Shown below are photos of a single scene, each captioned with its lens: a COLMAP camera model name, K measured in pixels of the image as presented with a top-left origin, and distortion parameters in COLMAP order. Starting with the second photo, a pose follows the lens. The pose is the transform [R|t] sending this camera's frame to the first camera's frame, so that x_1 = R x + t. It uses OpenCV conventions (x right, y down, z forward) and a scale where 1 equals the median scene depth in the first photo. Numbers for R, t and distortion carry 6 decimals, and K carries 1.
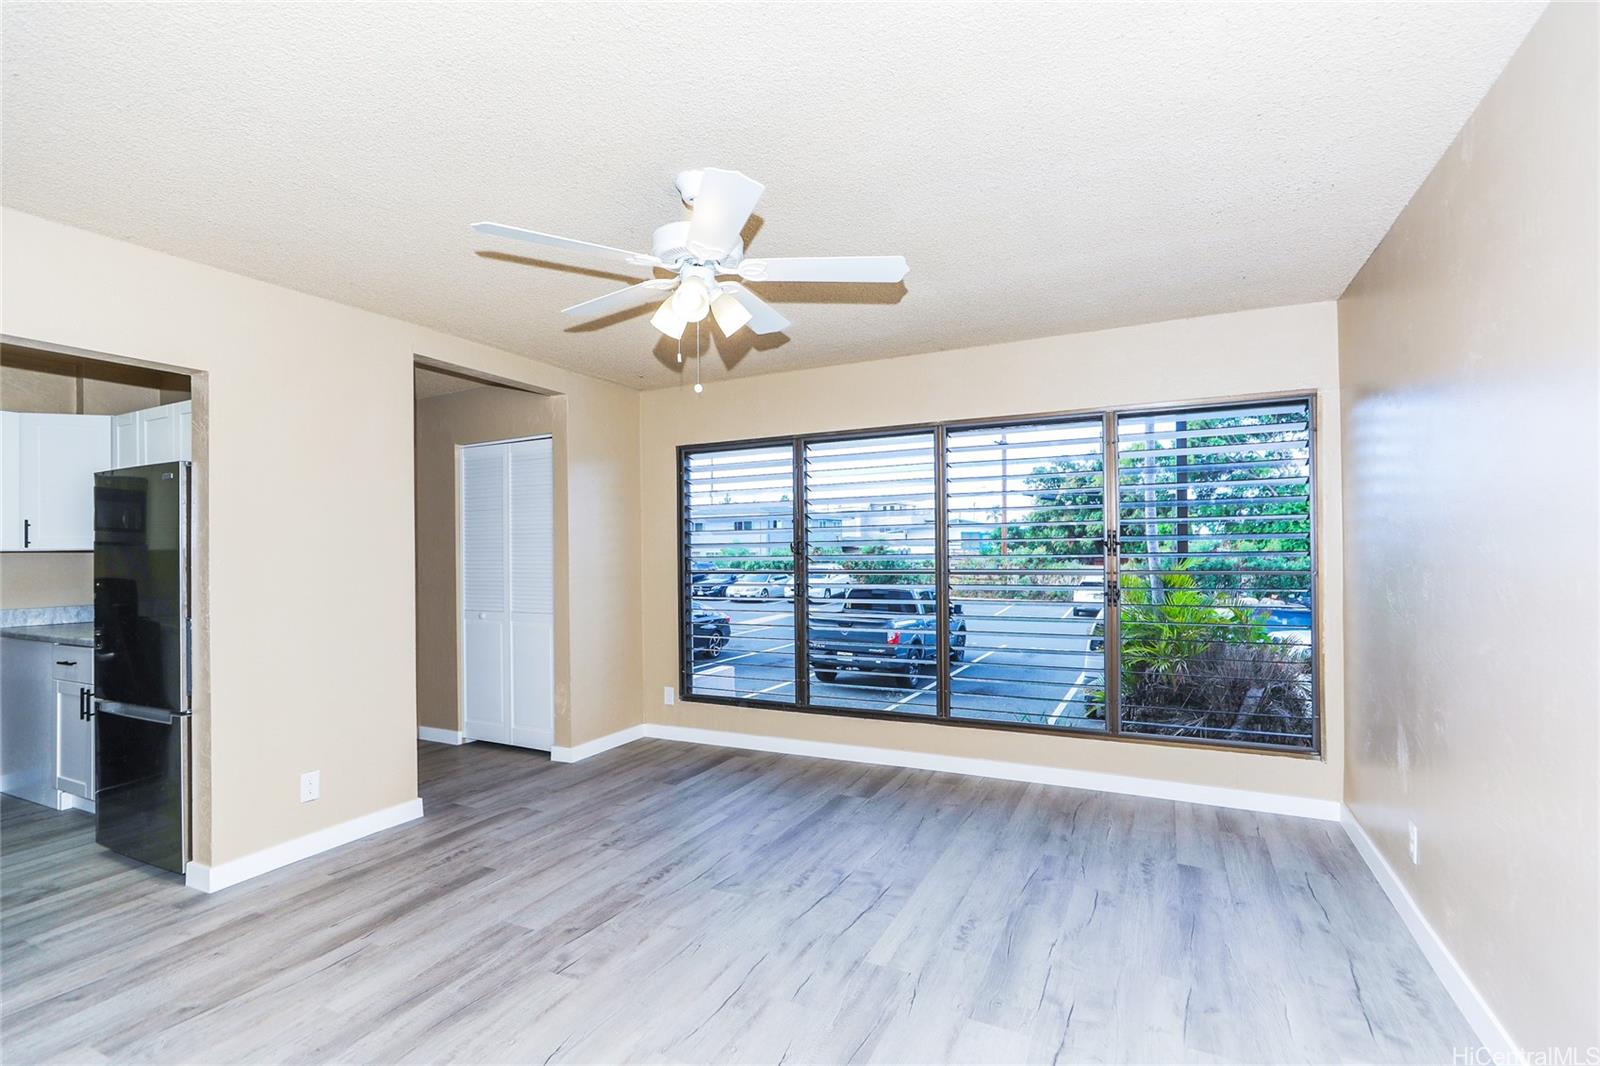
lens RADIAL K [[729.8, 0, 802.7], [0, 729.8, 547.2], [0, 0, 1]] dist [-0.020005, 0.012782]
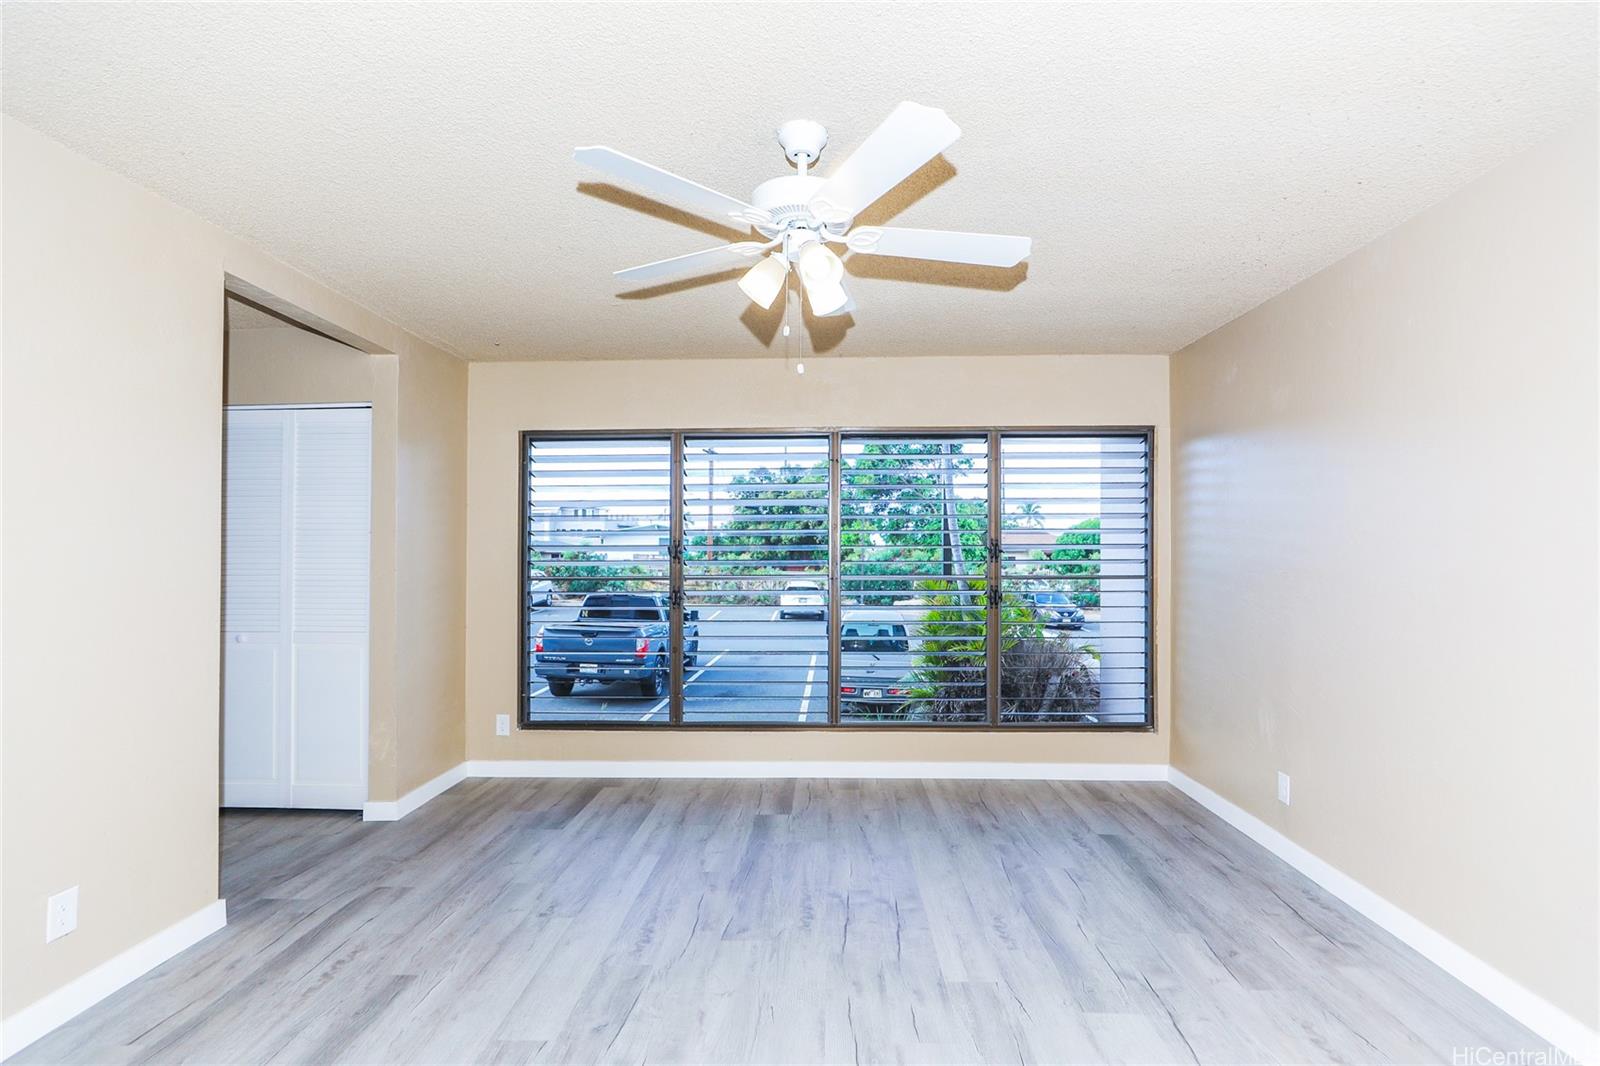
lens RADIAL K [[732.3, 0, 794.2], [0, 732.3, 544.9], [0, 0, 1]] dist [-0.022345, 0.013886]
pose [[0.911130, 0.015783, 0.411816, -0.289923], [-0.011296, 0.999847, -0.013327, 0.003307], [-0.411963, 0.007491, 0.911170, 0.114018]]
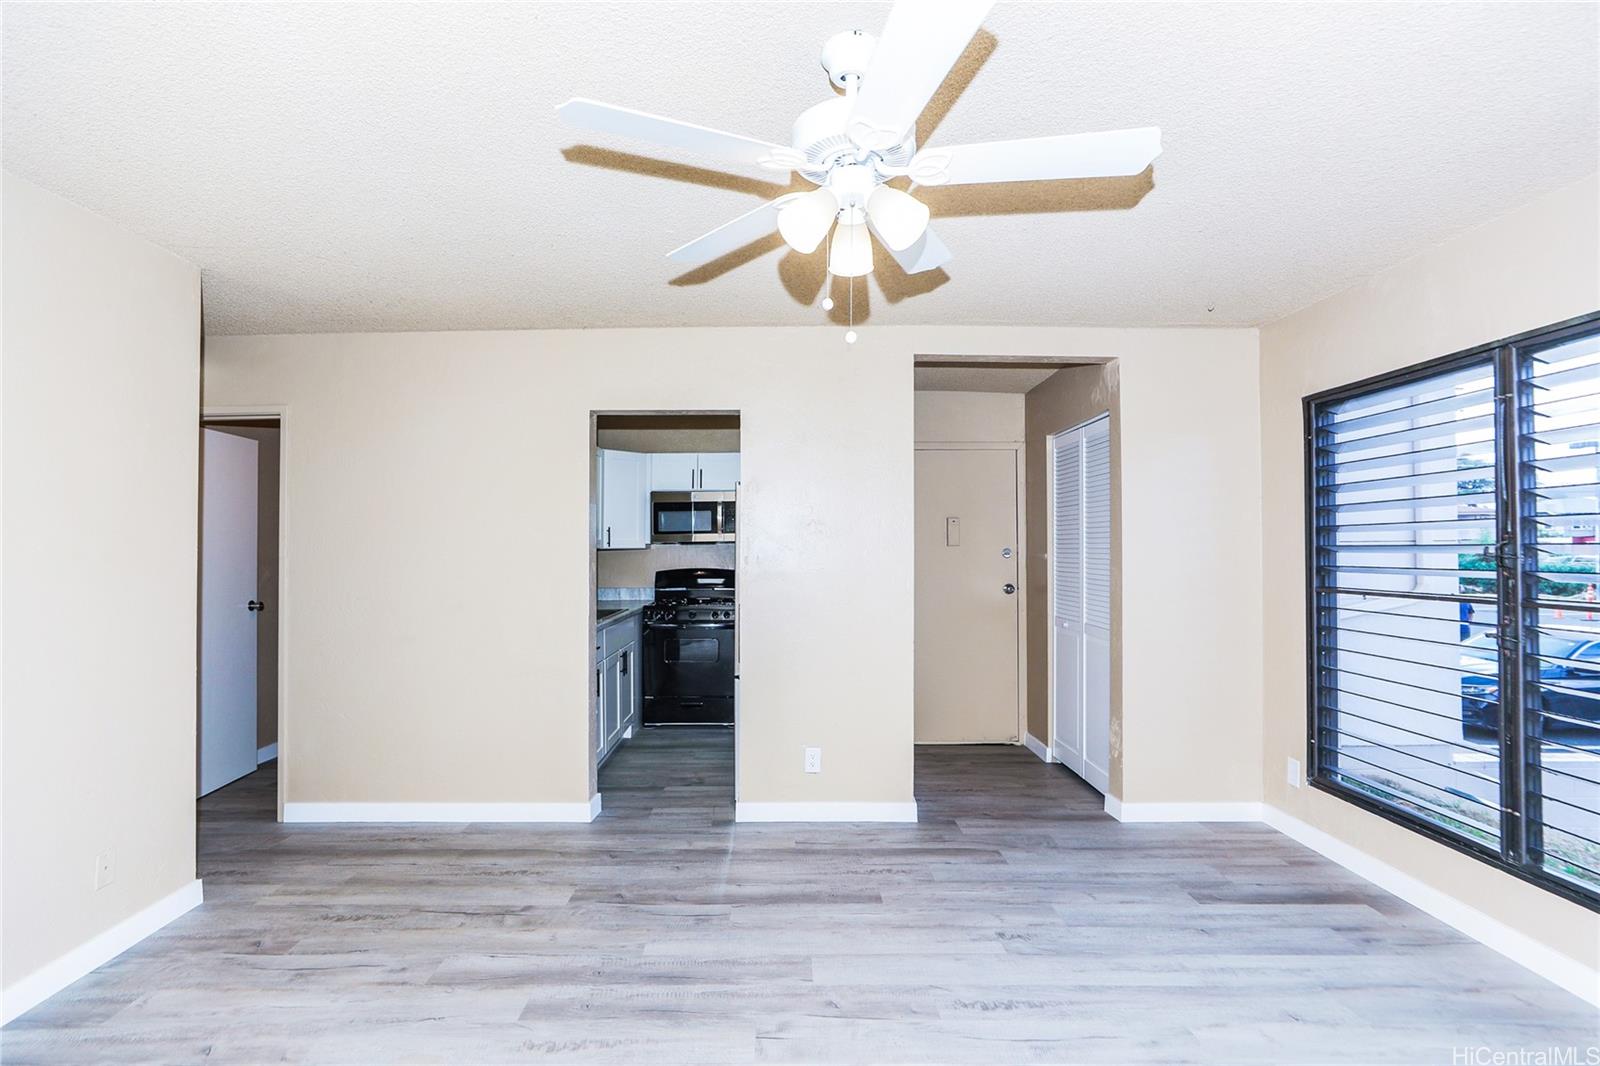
lens RADIAL K [[747.7, 0, 779.0], [0, 747.7, 539.2], [0, 0, 1]] dist [-0.025416, 0.012158]
pose [[0.443569, 0.002177, -0.896237, 0.274582], [-0.001716, 0.999997, 0.001580, -0.013535], [0.896238, 0.000837, 0.443572, 0.350983]]
